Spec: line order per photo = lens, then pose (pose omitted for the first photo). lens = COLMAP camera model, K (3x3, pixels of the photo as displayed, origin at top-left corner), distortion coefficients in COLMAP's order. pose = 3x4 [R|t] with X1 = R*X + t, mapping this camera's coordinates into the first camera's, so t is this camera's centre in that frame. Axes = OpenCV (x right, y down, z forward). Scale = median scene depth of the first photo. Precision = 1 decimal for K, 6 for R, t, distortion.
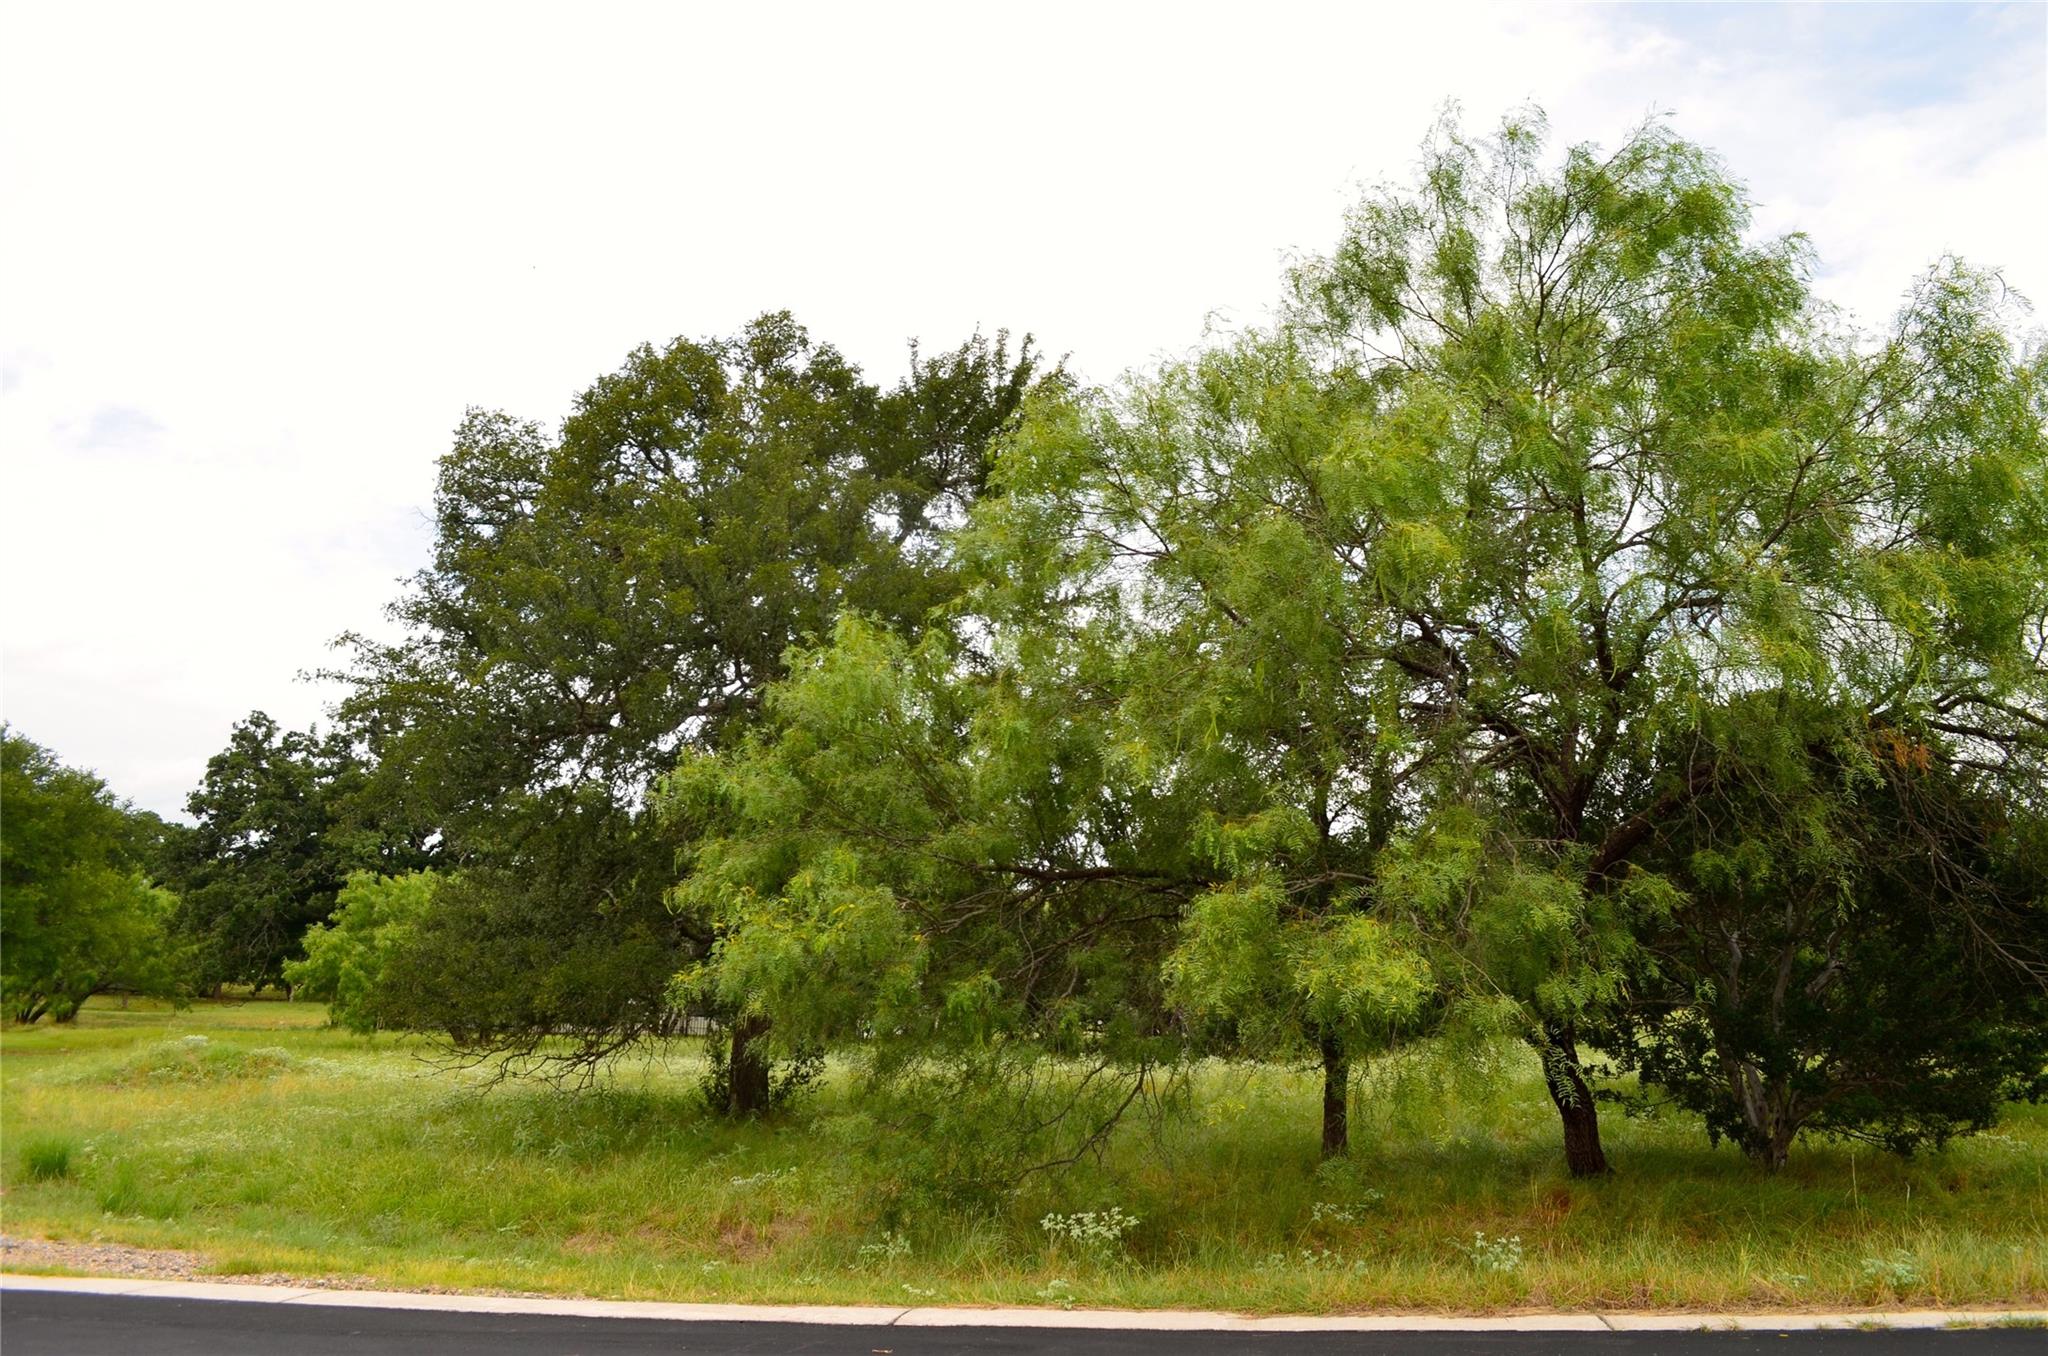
lens RADIAL K [[1616.2, 0, 1038.3], [0, 1616.2, 665.4], [0, 0, 1]] dist [-0.085209, 0.021683]
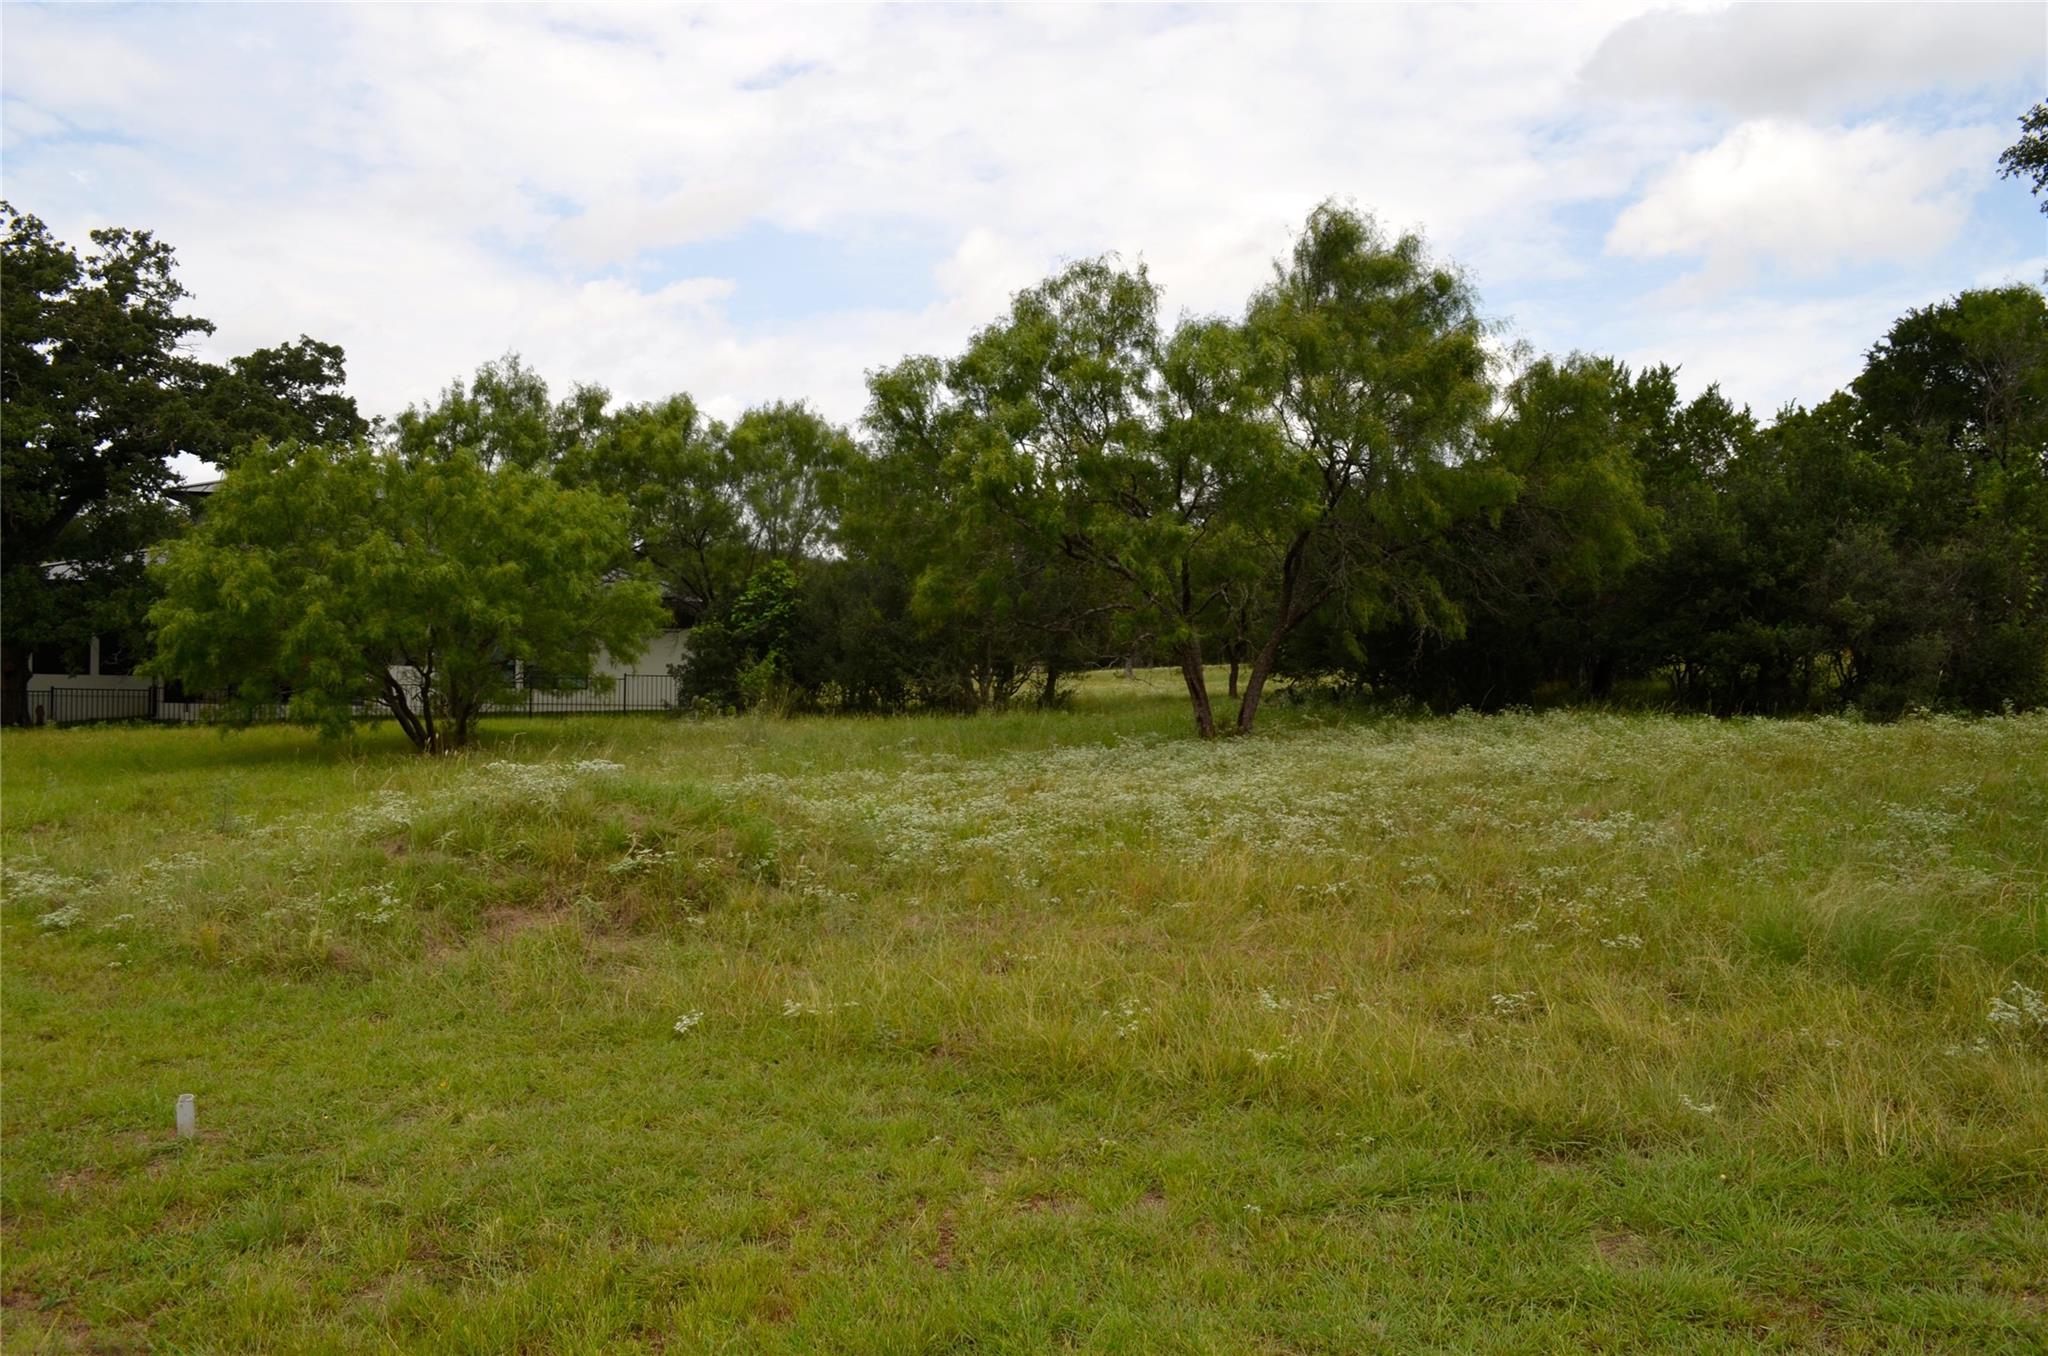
lens RADIAL K [[1616.2, 0, 1032.9], [0, 1616.2, 666.3], [0, 0, 1]] dist [-0.085209, 0.021683]
pose [[0.917310, -0.027296, 0.397236, -0.306463], [-0.056957, 0.978392, 0.198757, 0.063143], [-0.394078, -0.204947, 0.895935, 0.305049]]
